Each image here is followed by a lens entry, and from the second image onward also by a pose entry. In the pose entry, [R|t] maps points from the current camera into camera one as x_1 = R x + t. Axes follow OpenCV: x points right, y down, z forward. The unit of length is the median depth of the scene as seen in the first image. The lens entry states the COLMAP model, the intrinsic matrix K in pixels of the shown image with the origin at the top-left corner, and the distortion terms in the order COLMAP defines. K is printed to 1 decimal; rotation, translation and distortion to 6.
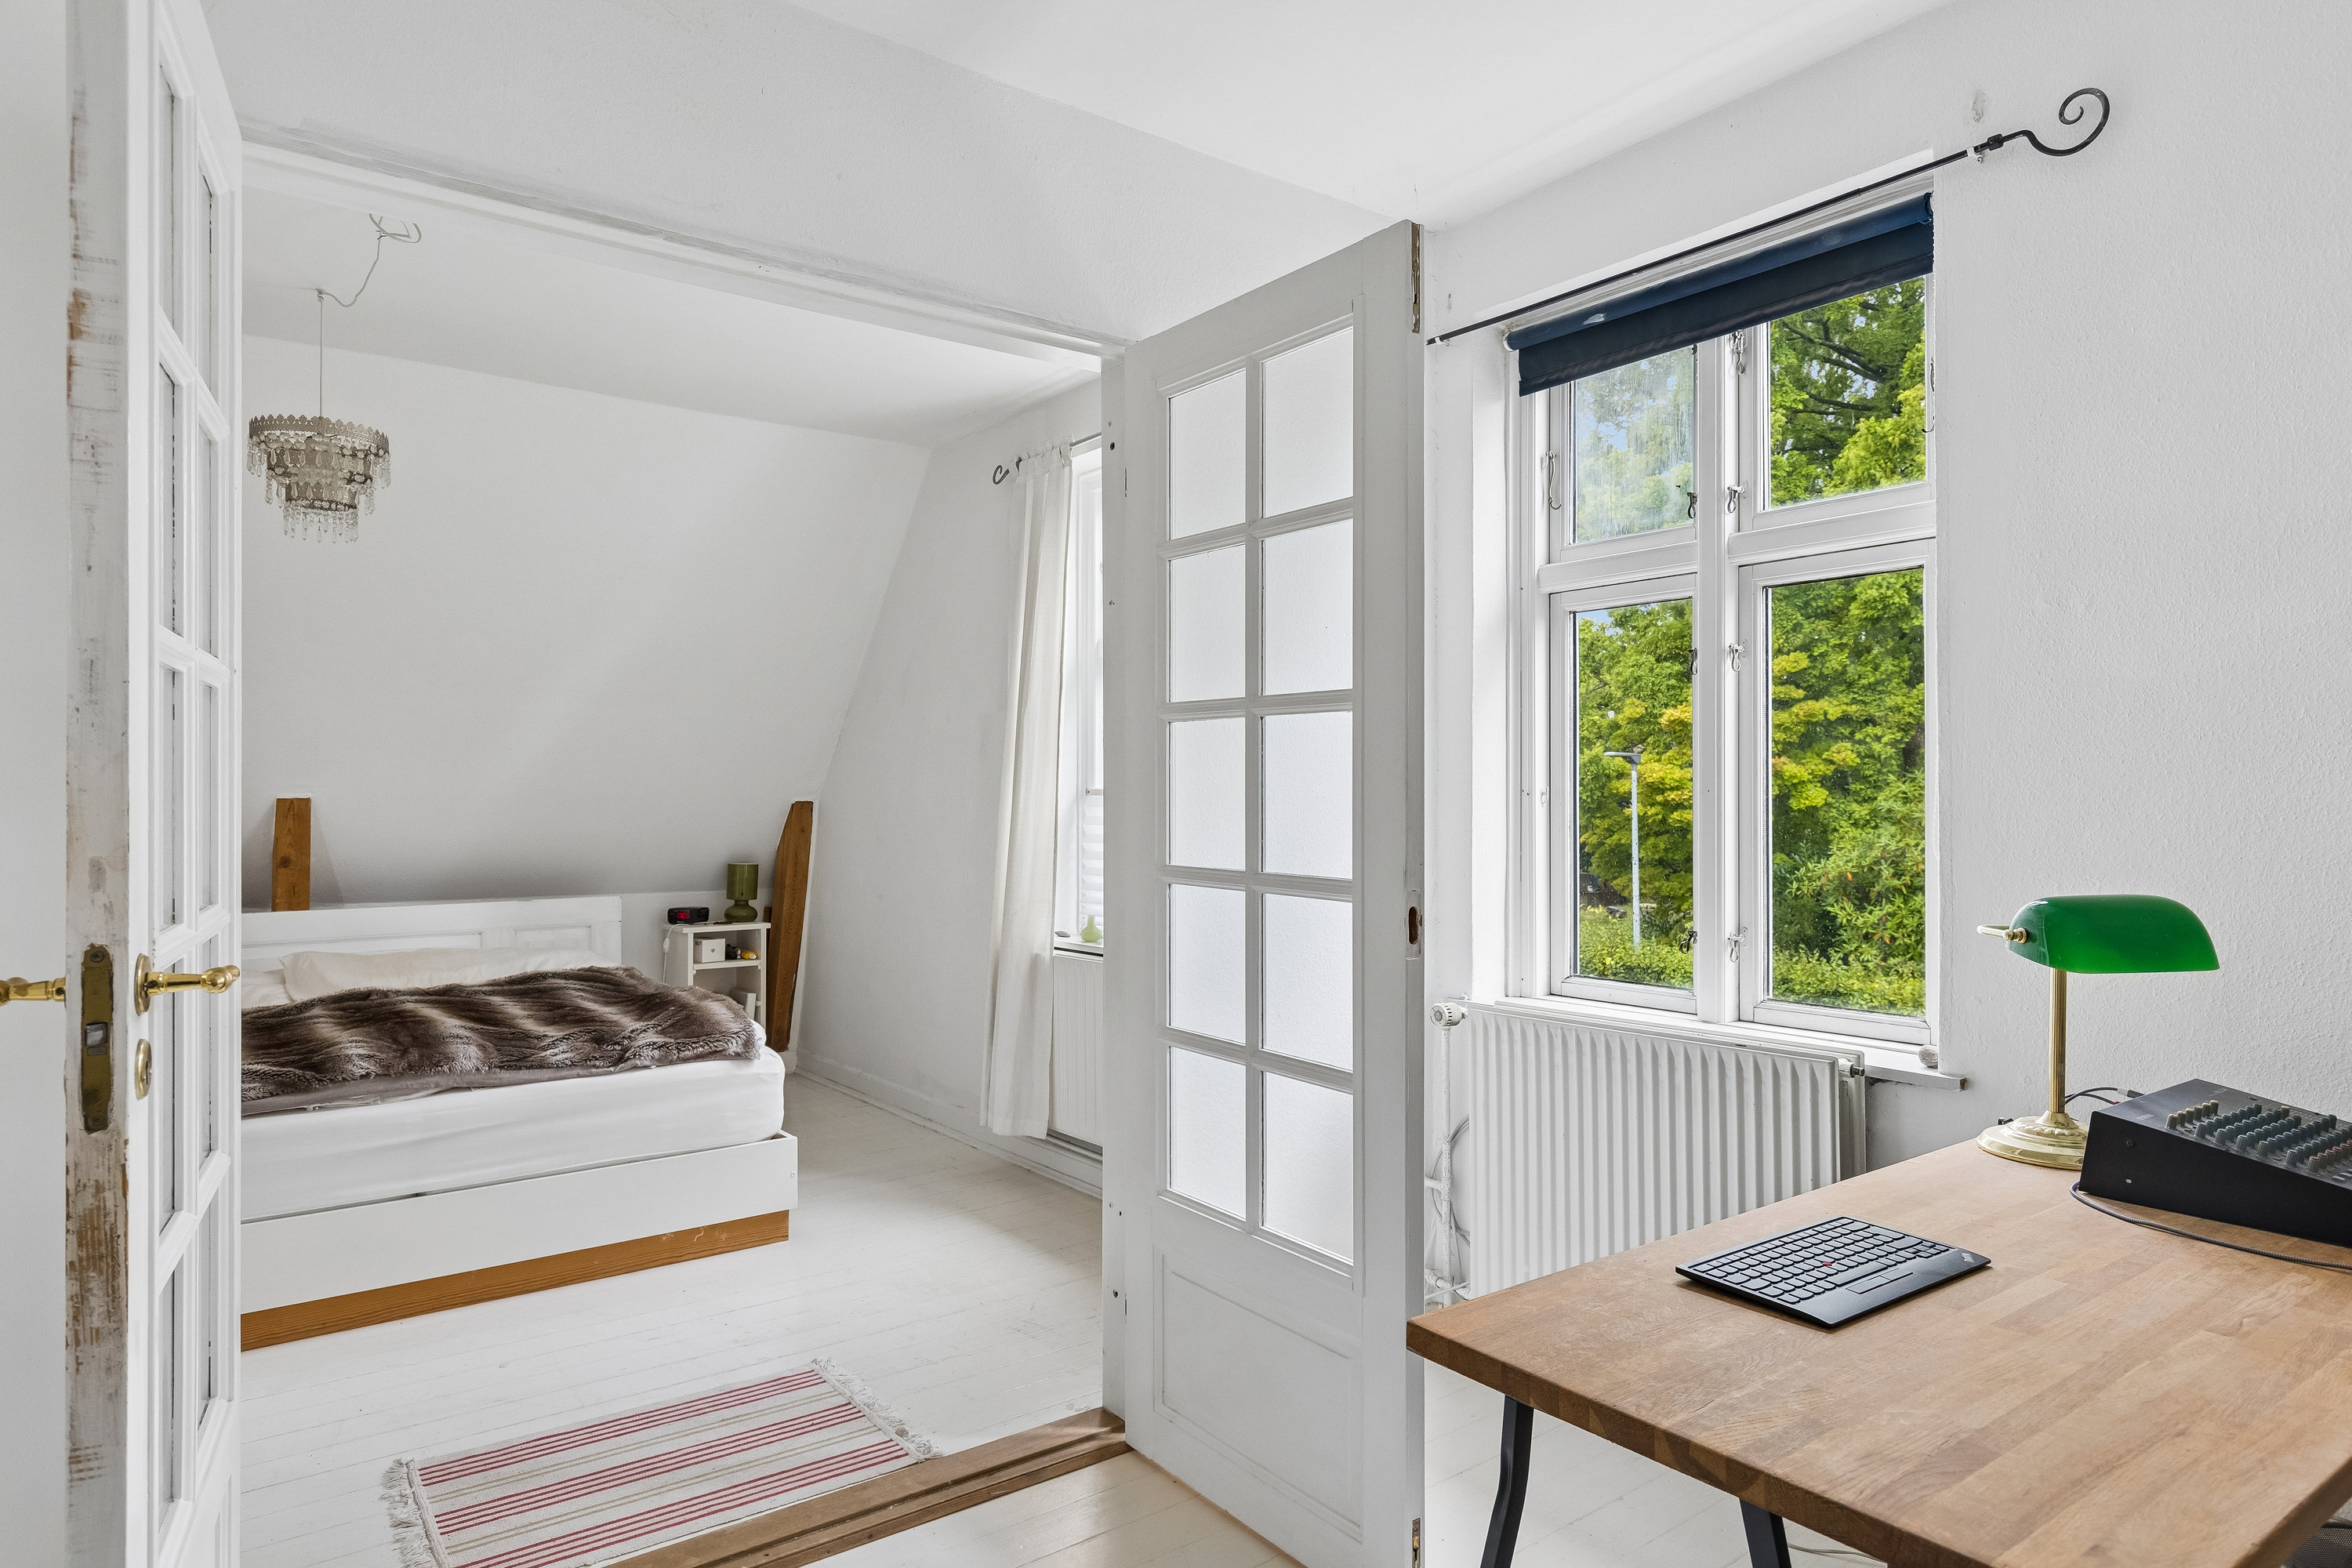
lens RADIAL K [[1396.7, 0, 1179.8], [0, 1396.7, 790.3], [0, 0, 1]] dist [-0.004006, -0.000042]
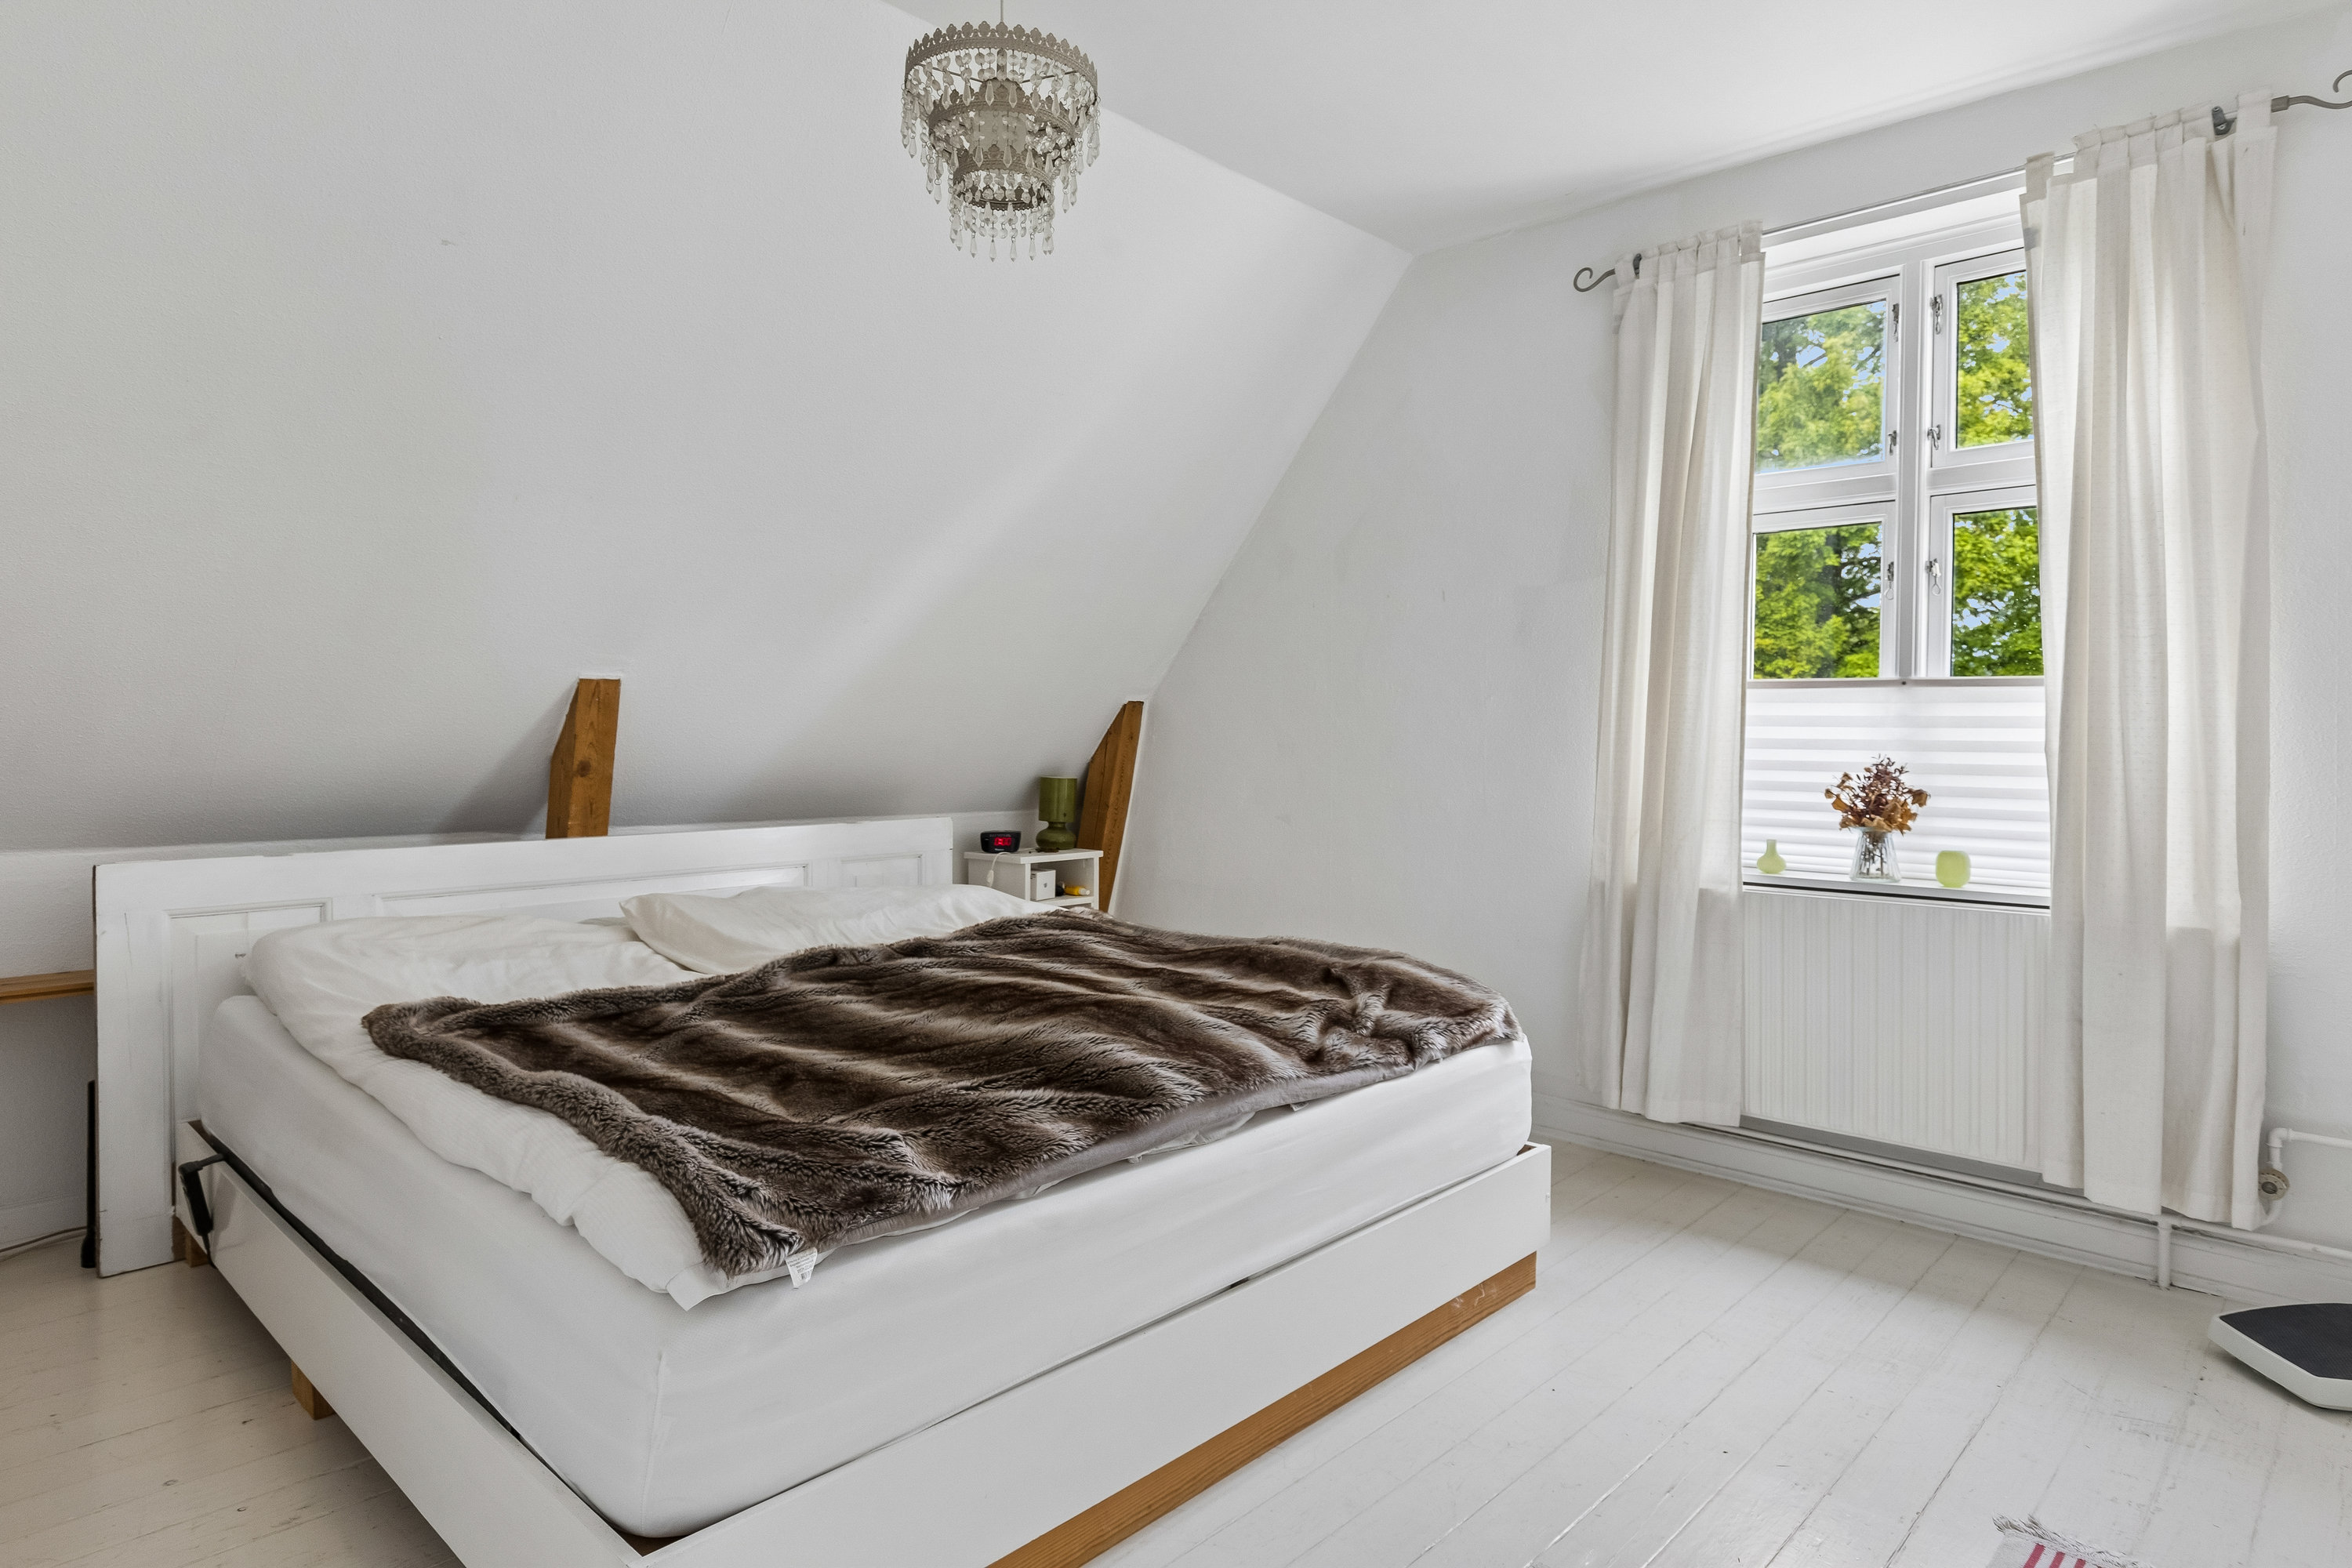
lens RADIAL K [[1322.7, 0, 1173.4], [0, 1322.7, 768.3], [0, 0, 1]] dist [0.035701, 0.000540]
pose [[0.984819, 0.006456, 0.173465, -0.377353], [-0.012855, 0.999277, 0.035789, 0.018716], [-0.173108, -0.037476, 0.984190, 0.229964]]
